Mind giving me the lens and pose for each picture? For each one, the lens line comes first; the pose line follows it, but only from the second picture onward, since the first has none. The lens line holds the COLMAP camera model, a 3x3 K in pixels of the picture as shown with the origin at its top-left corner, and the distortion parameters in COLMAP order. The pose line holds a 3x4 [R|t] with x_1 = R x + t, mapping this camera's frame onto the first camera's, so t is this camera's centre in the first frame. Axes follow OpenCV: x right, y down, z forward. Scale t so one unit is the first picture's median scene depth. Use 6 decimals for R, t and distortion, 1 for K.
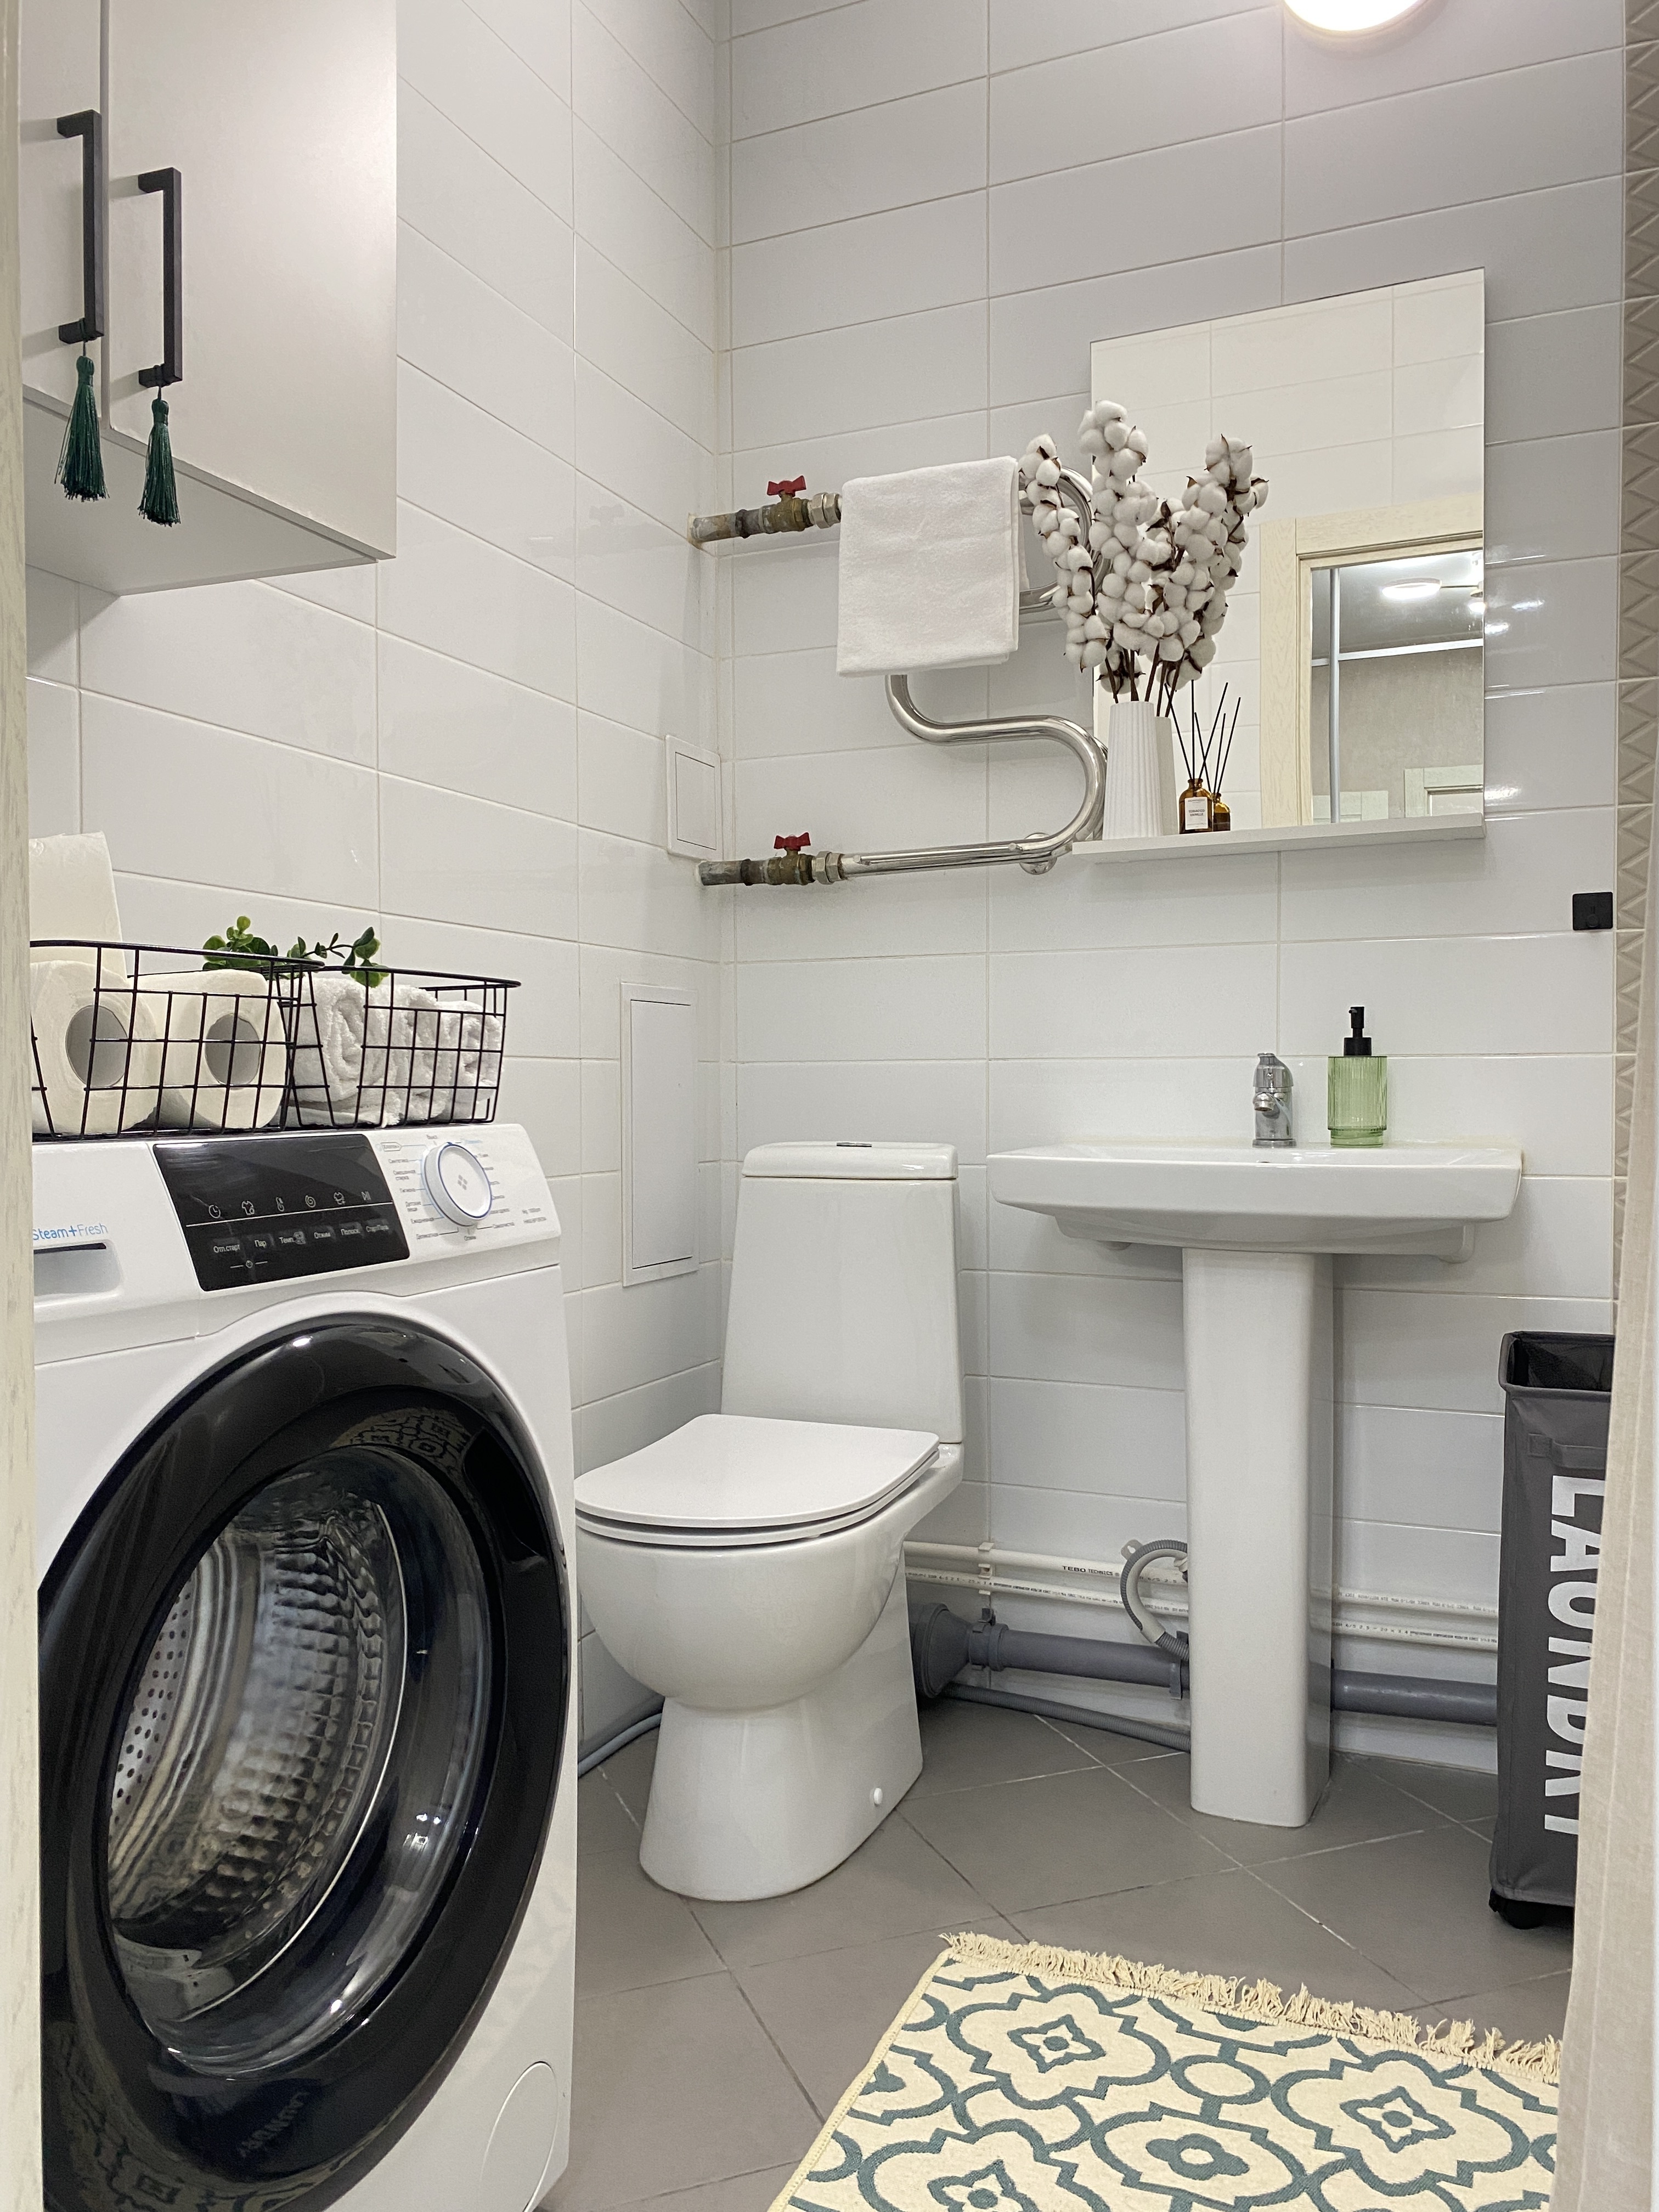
lens RADIAL K [[1696.3, 0, 816.6], [0, 1696.3, 1094.0], [0, 0, 1]] dist [0.029600, -0.020779]
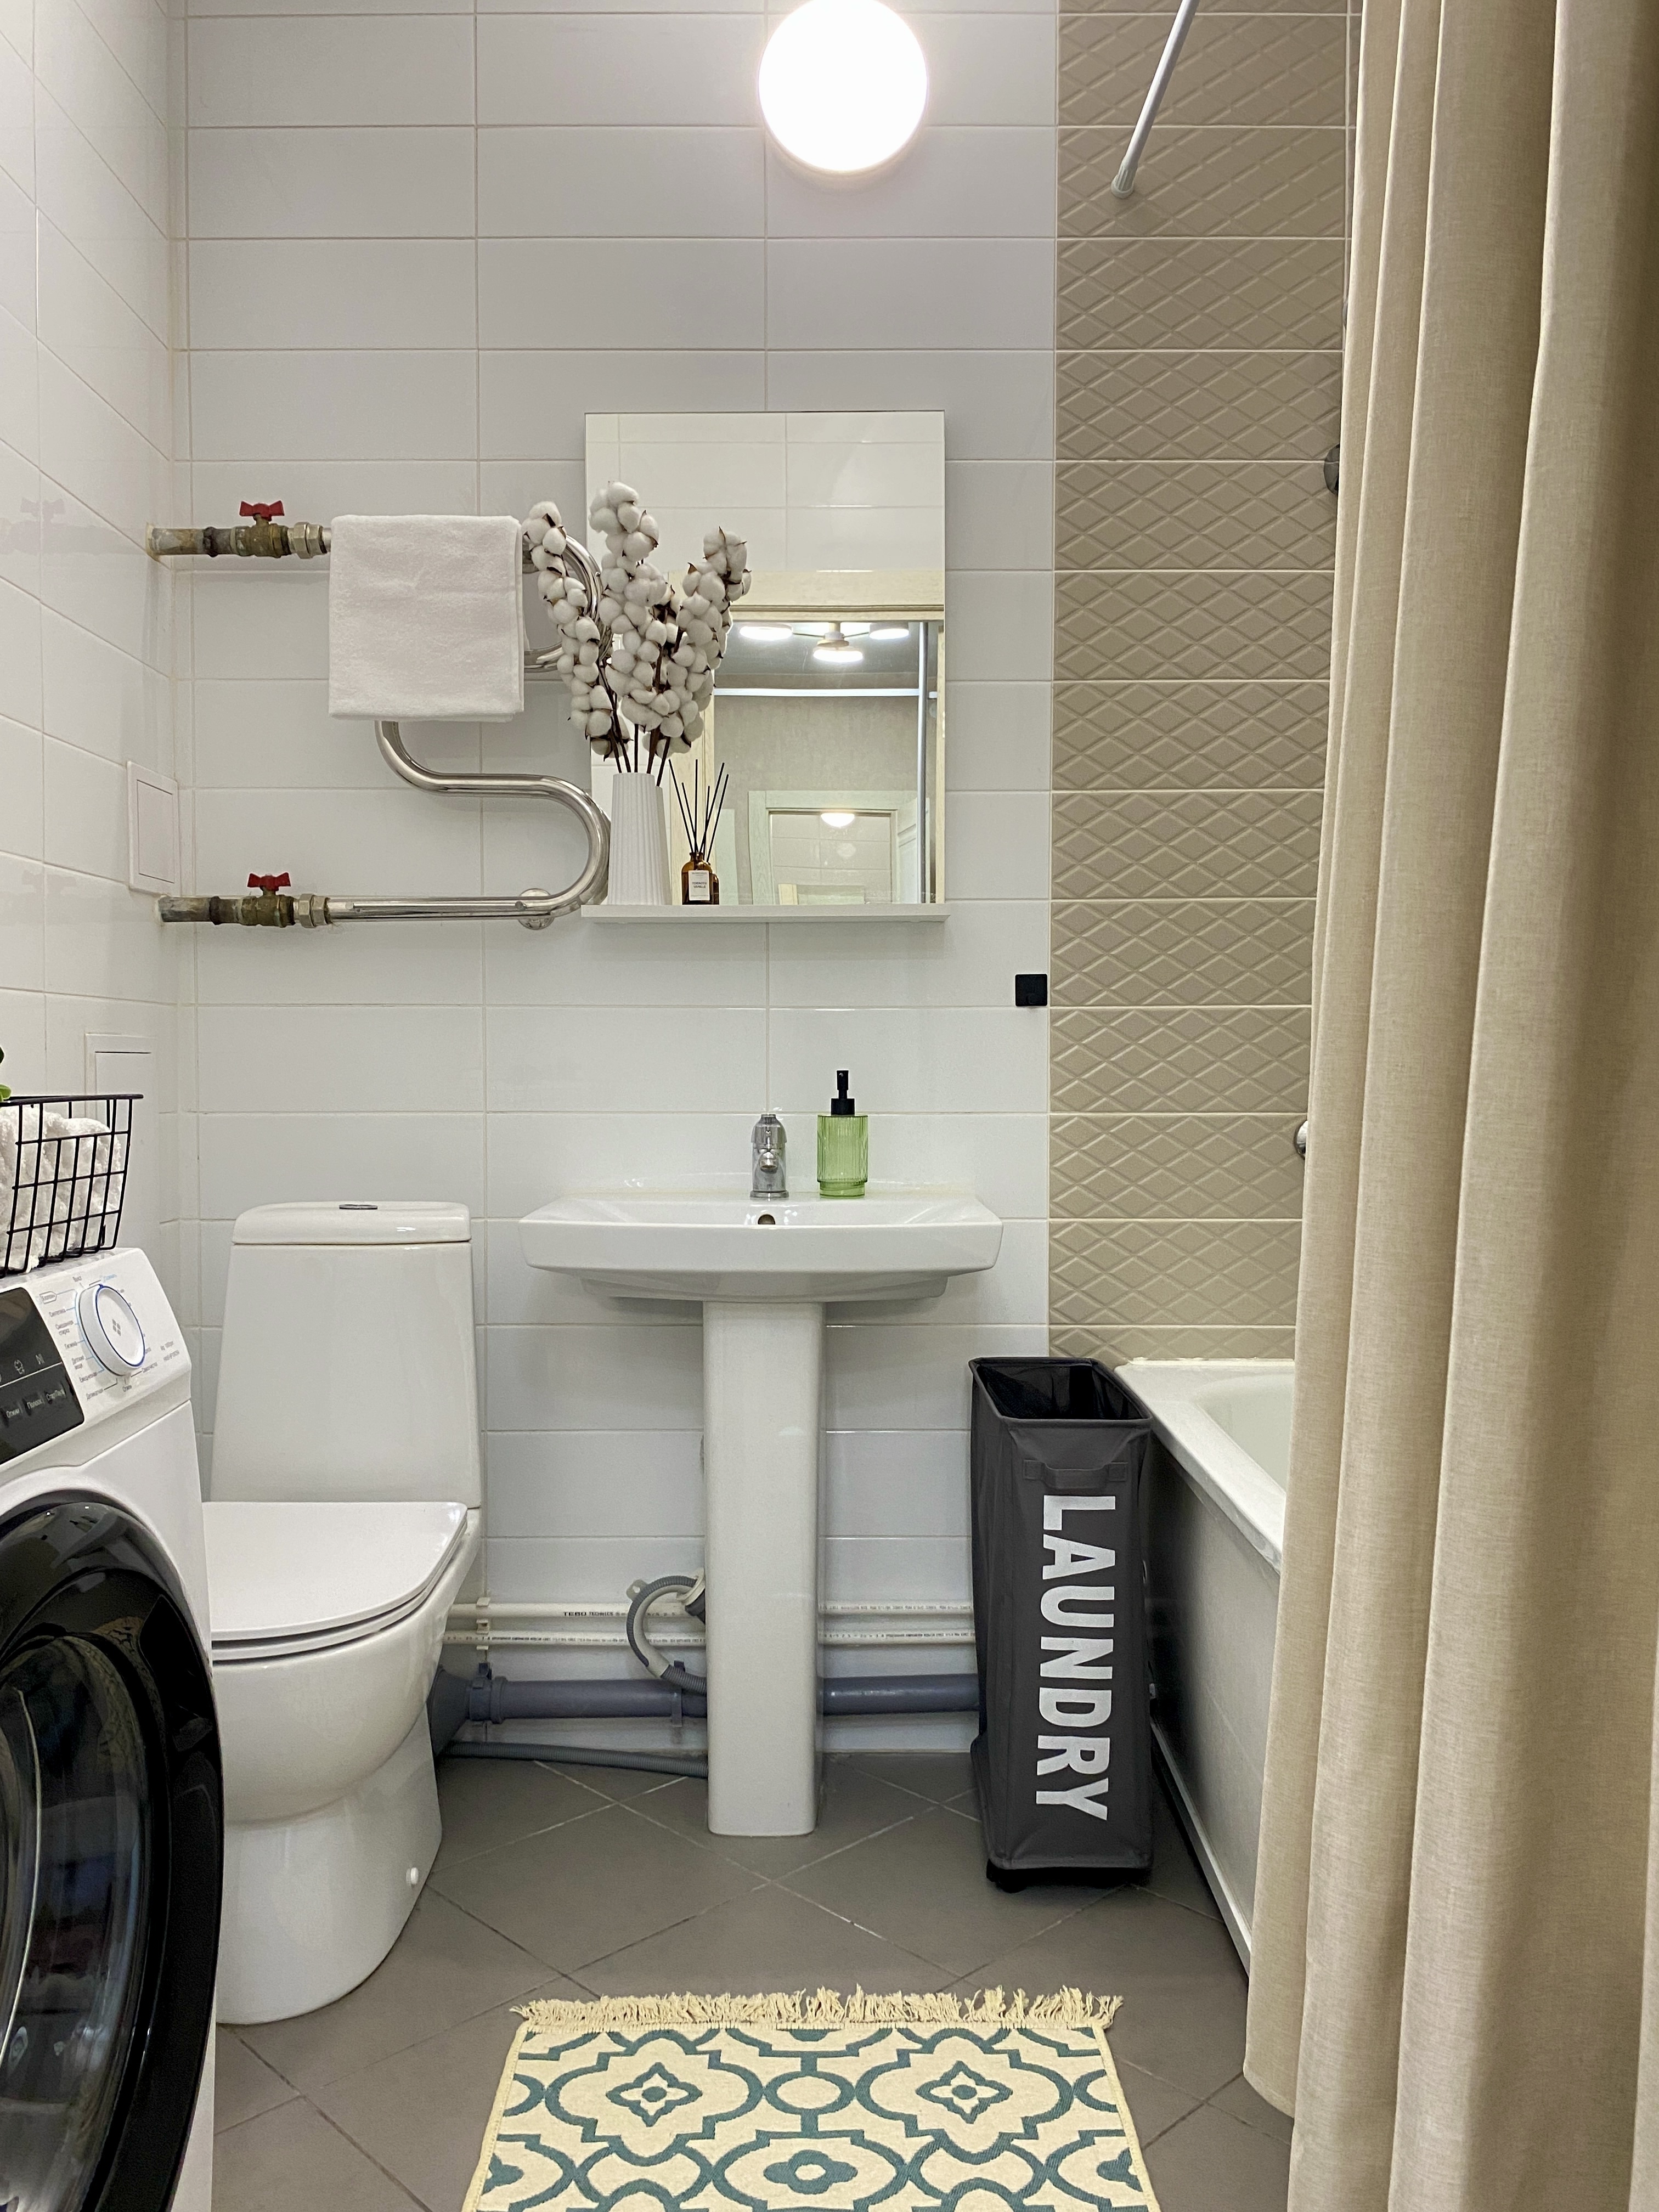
lens RADIAL K [[1696.3, 0, 816.6], [0, 1696.3, 1094.0], [0, 0, 1]] dist [0.029600, -0.020779]
pose [[0.920337, -0.004489, 0.391100, -0.126947], [0.001045, 0.999959, 0.009018, -0.047268], [-0.391124, -0.007891, 0.920304, 0.003285]]
